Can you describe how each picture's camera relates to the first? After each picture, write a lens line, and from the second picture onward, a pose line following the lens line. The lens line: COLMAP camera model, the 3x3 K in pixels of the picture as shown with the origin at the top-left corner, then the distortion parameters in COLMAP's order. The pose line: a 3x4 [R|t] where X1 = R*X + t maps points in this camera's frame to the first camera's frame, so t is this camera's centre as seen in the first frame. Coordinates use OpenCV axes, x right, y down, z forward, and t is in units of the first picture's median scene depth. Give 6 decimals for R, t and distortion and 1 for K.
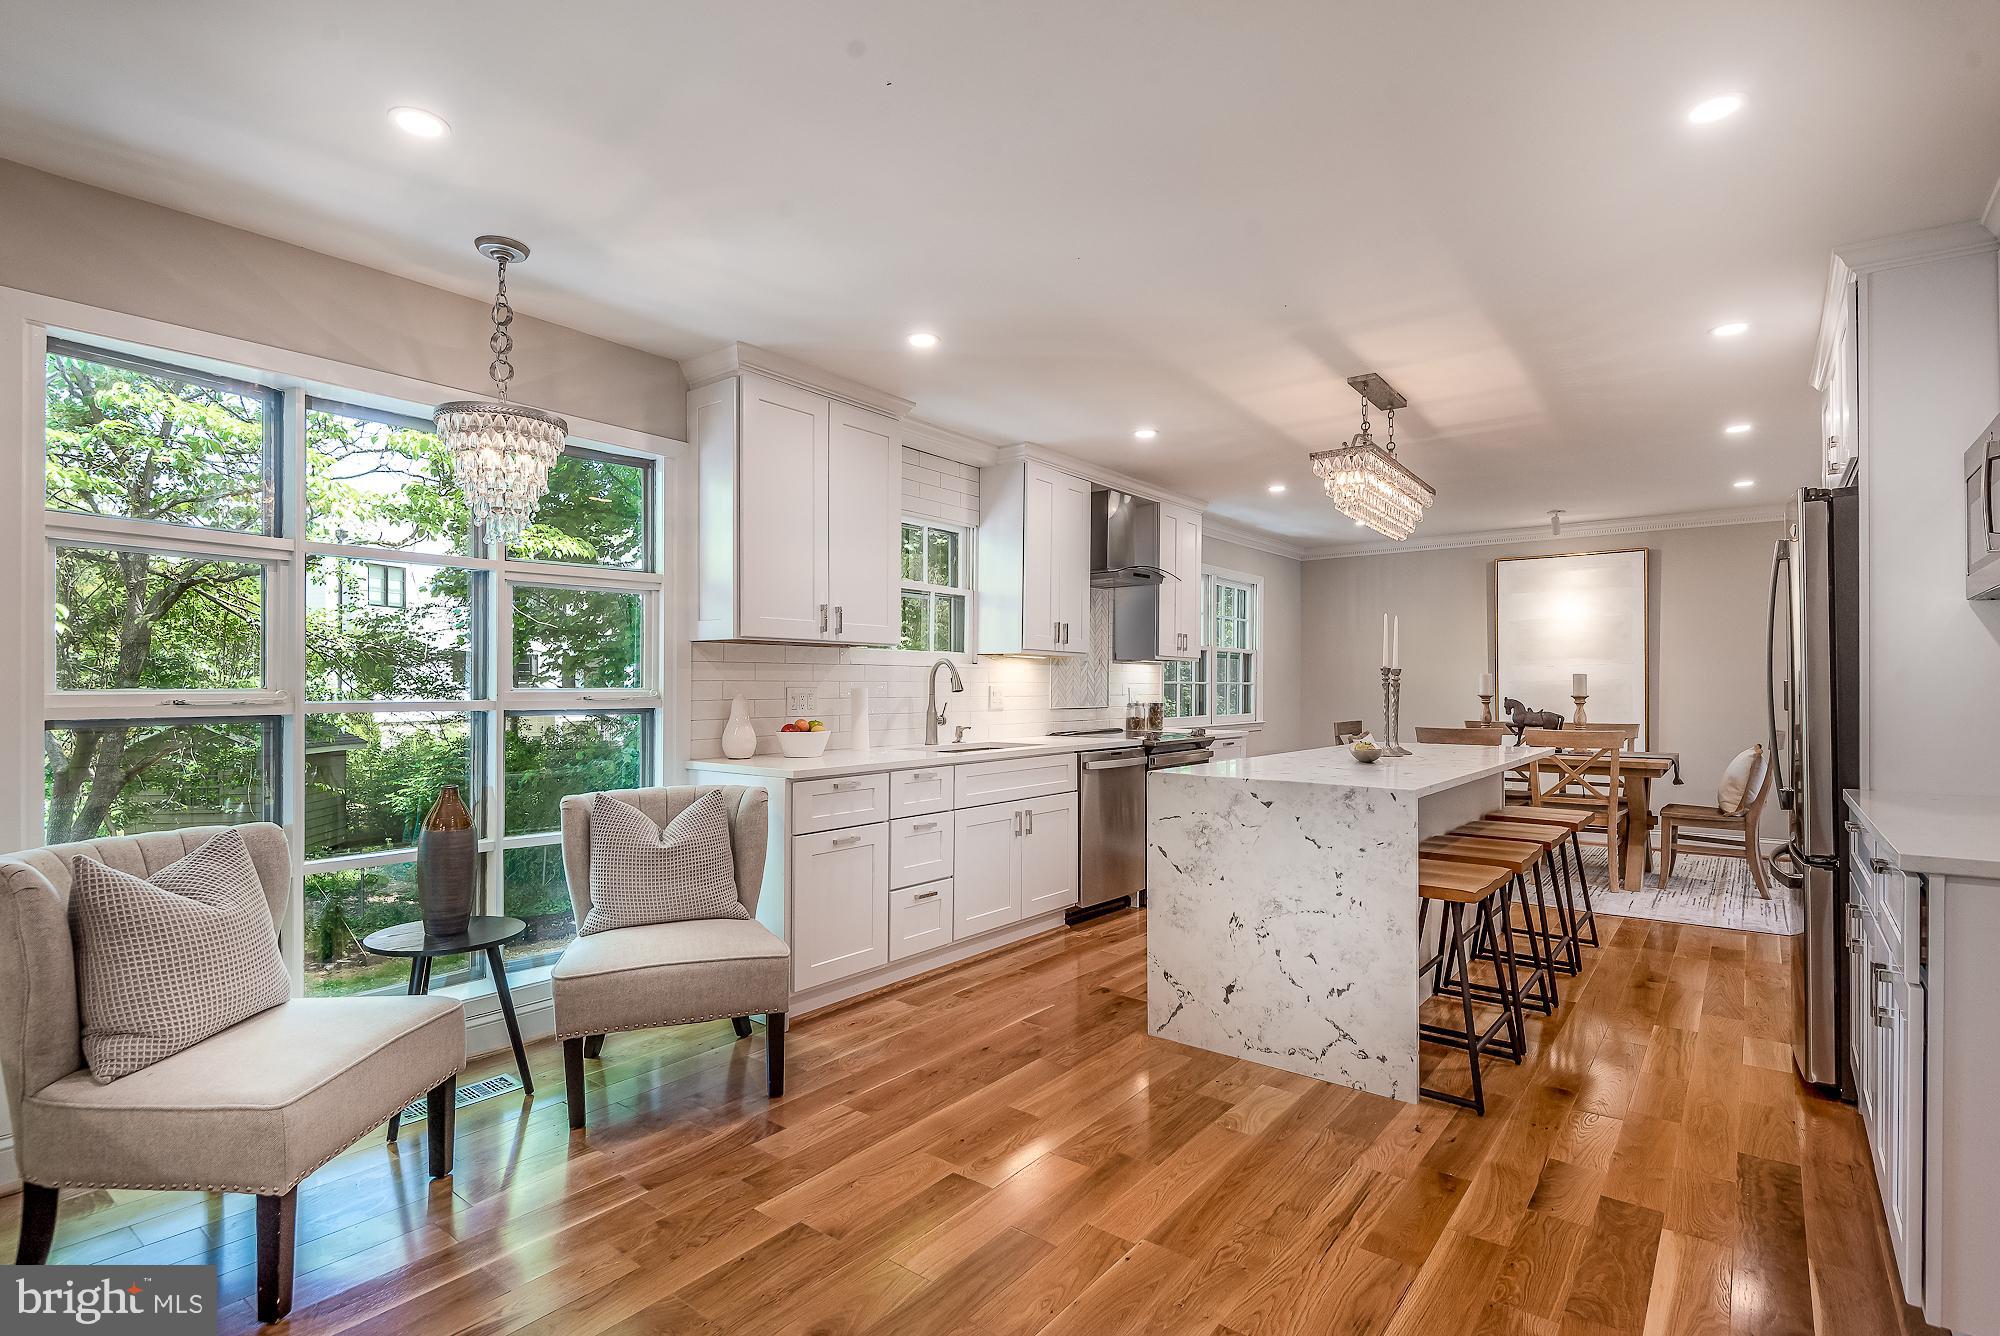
lens RADIAL K [[956.3, 0, 989.4], [0, 956.3, 682.6], [0, 0, 1]] dist [0.004968, -0.000012]
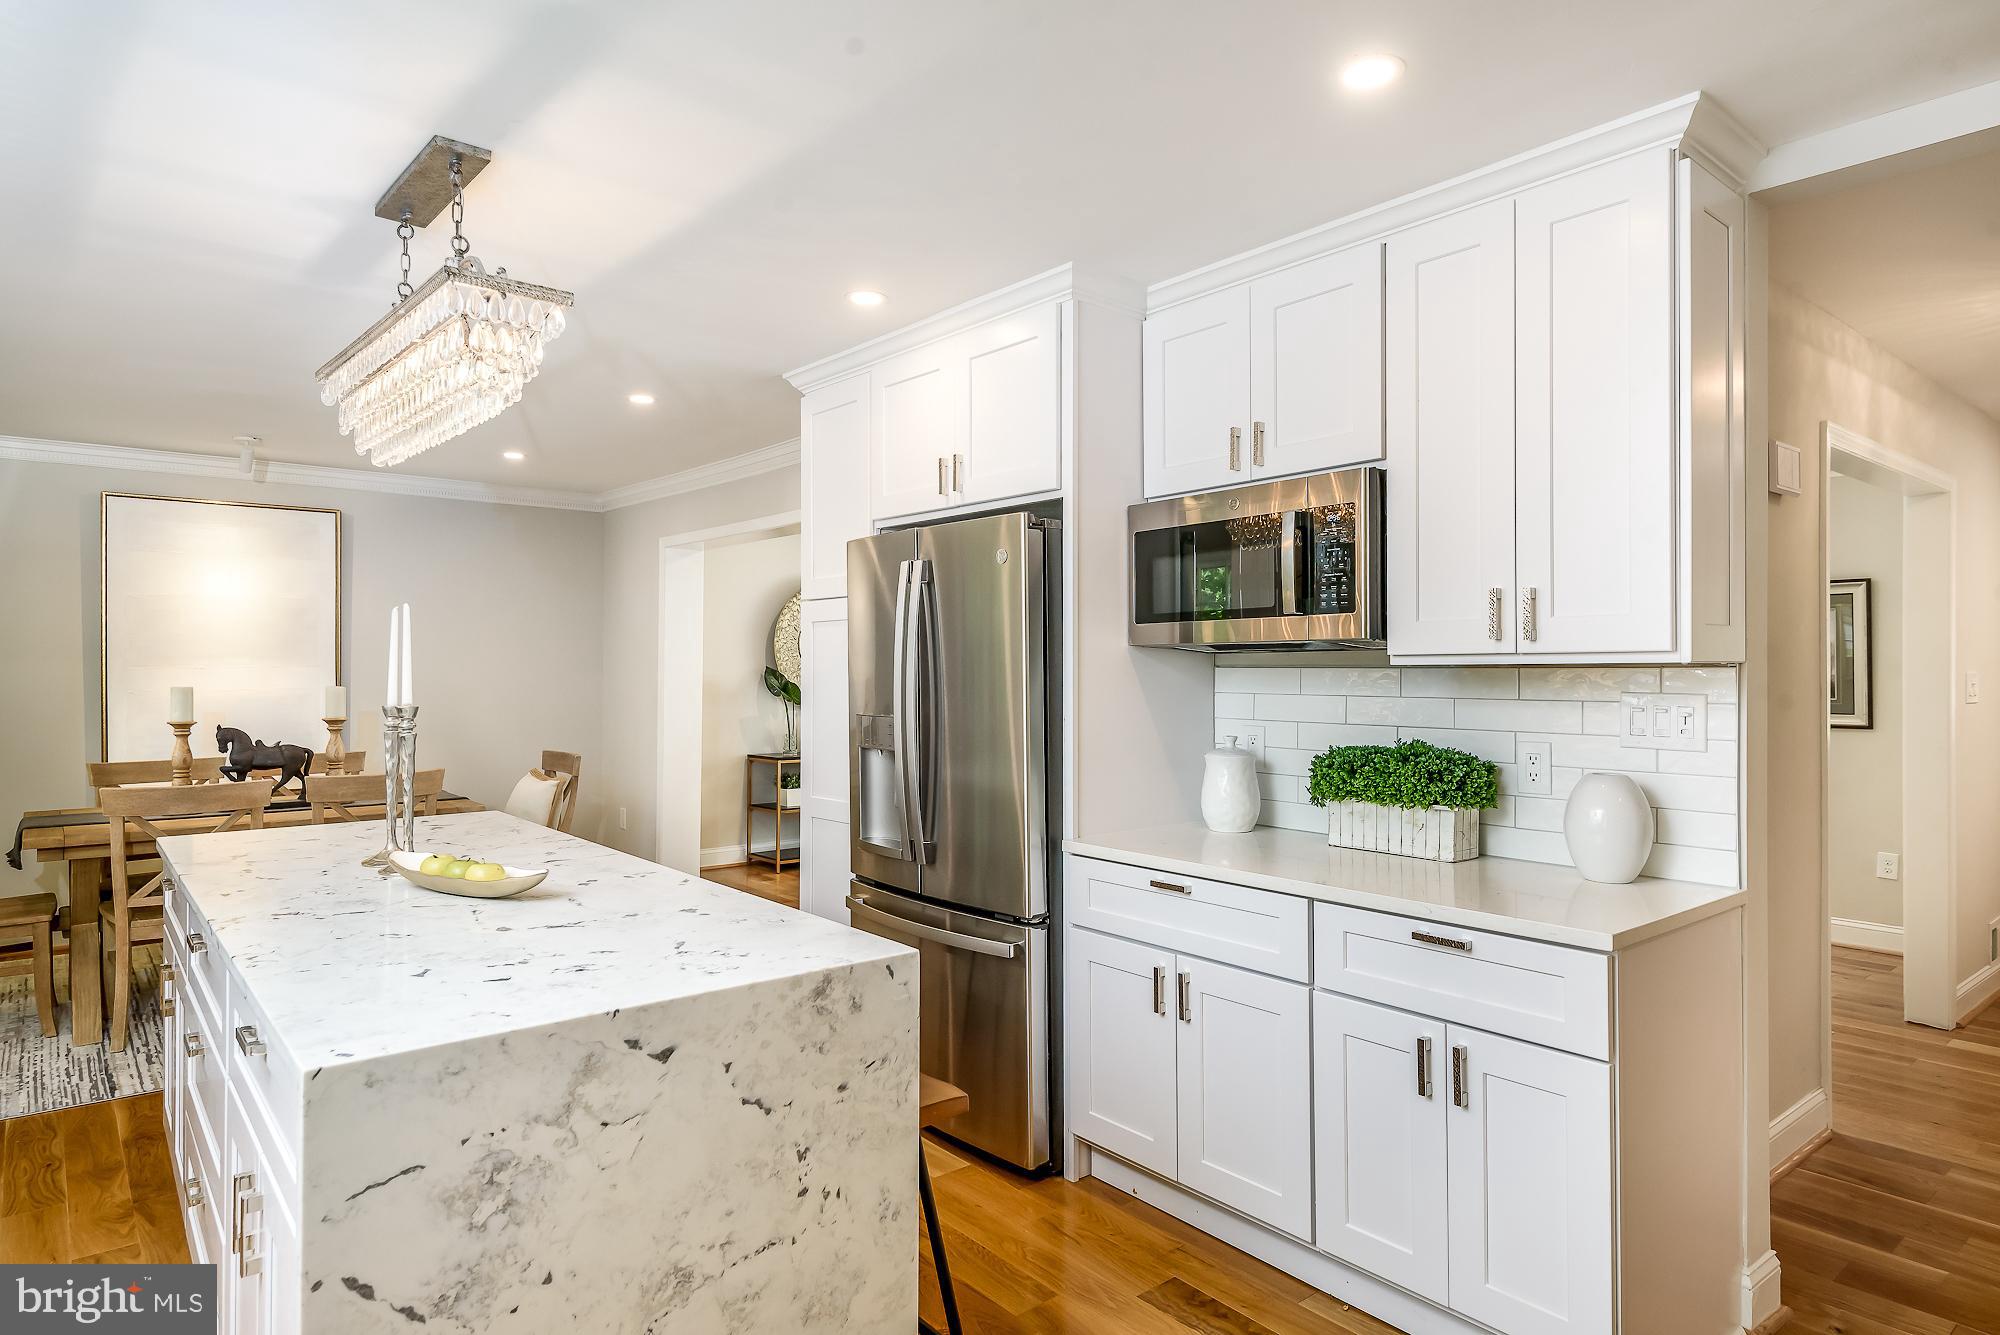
lens RADIAL K [[1149.8, 0, 1005.0], [0, 1149.8, 658.5], [0, 0, 1]] dist [0.013480, -0.002489]
pose [[0.196000, 0.006550, 0.980582, -0.122439], [-0.004084, 0.999974, -0.005864, -0.032685], [-0.980595, -0.002856, 0.196022, 0.455011]]
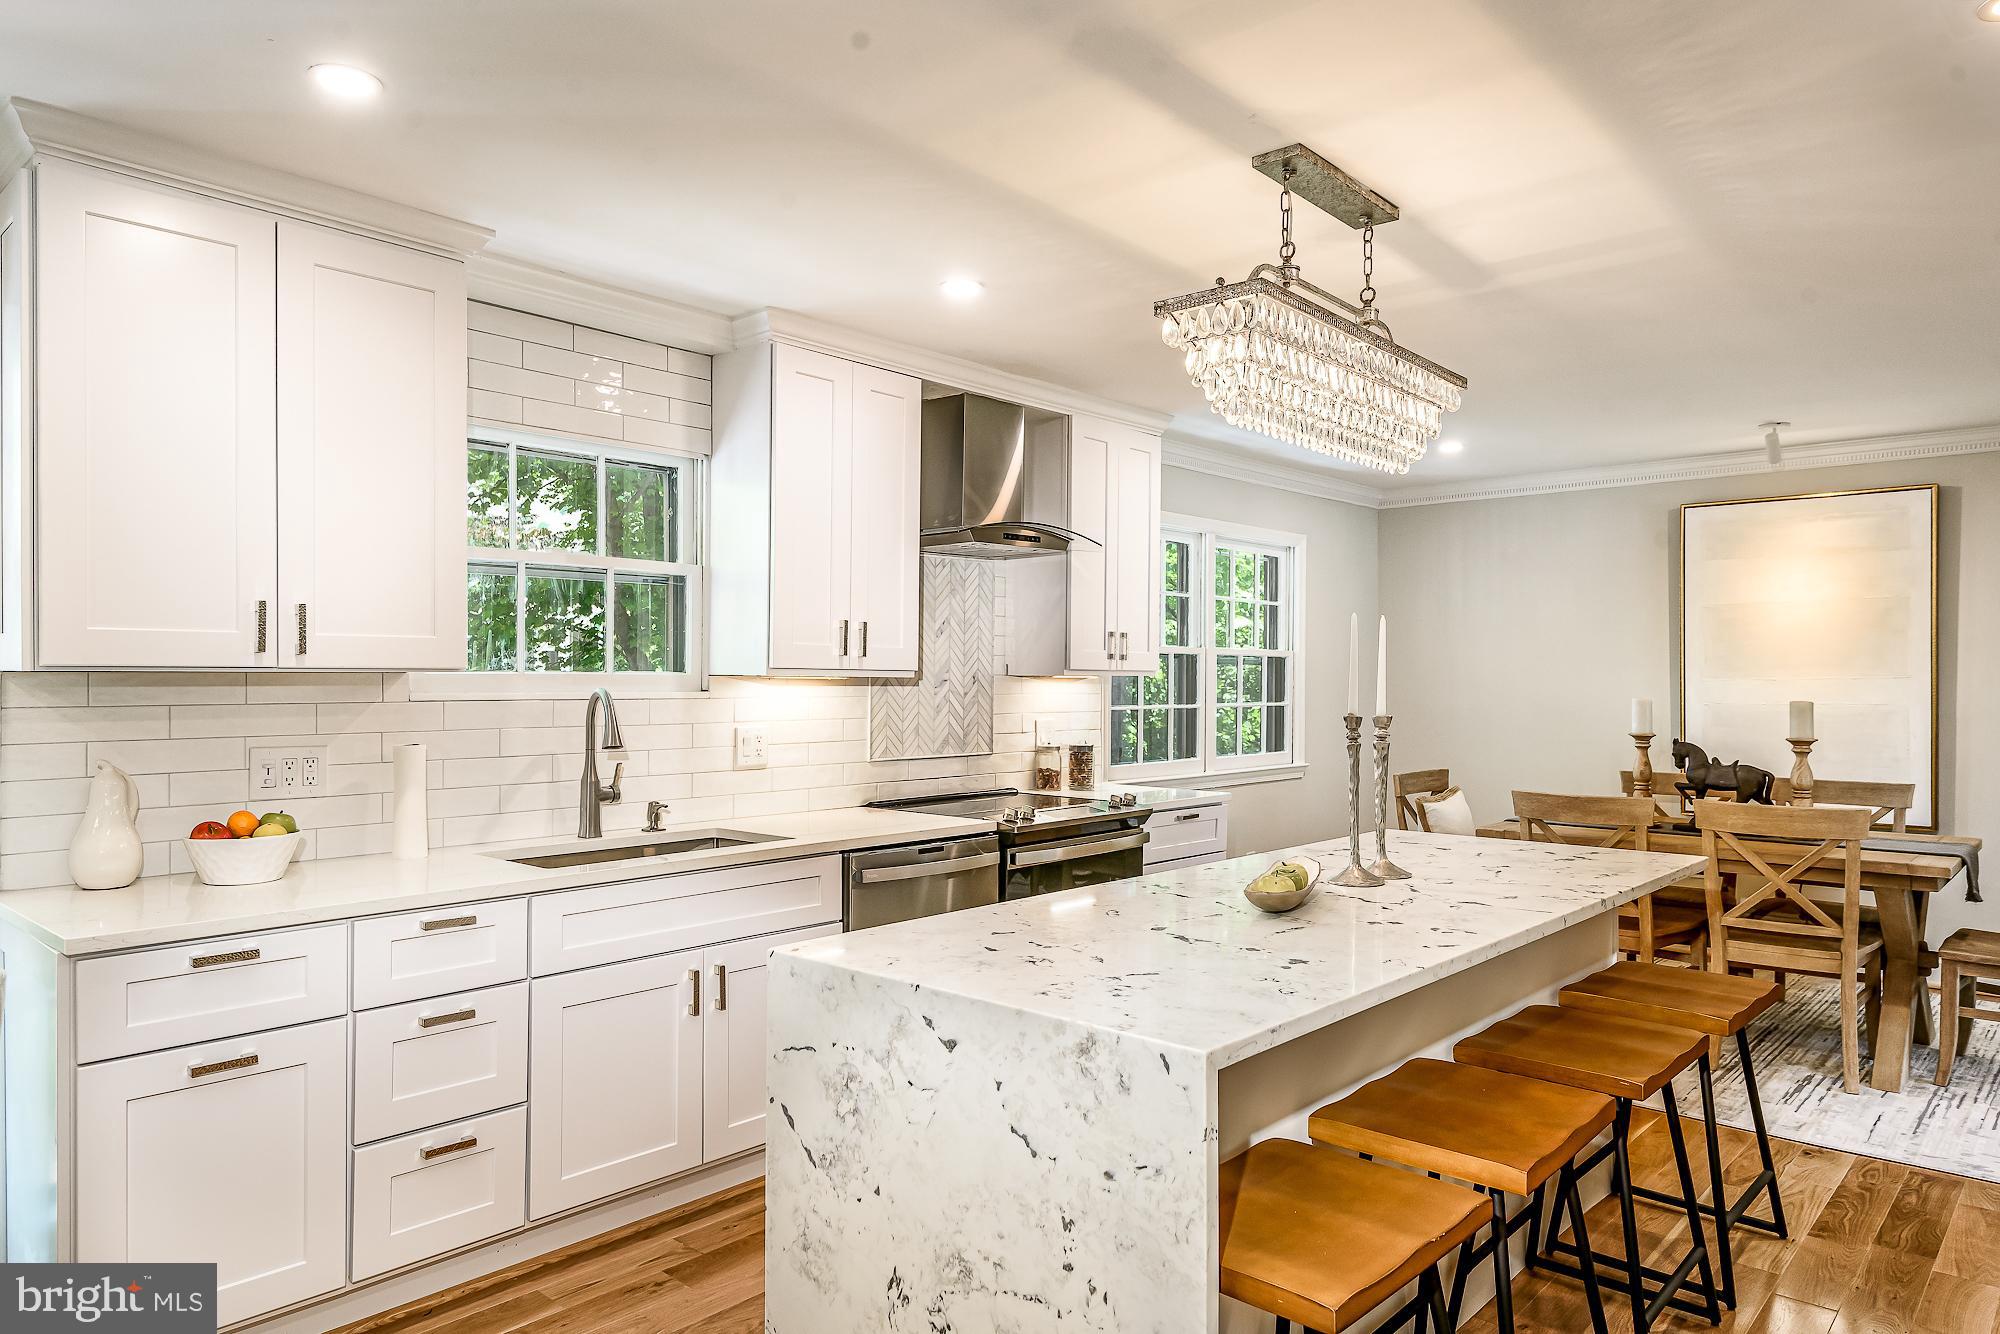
lens RADIAL K [[1269.5, 0, 1001.7], [0, 1269.5, 682.9], [0, 0, 1]] dist [0.025797, -0.004166]
pose [[0.998358, 0.002630, -0.057218, 0.215089], [-0.002119, 0.999957, 0.008990, -0.032992], [0.057239, -0.008854, 0.998321, 0.237996]]
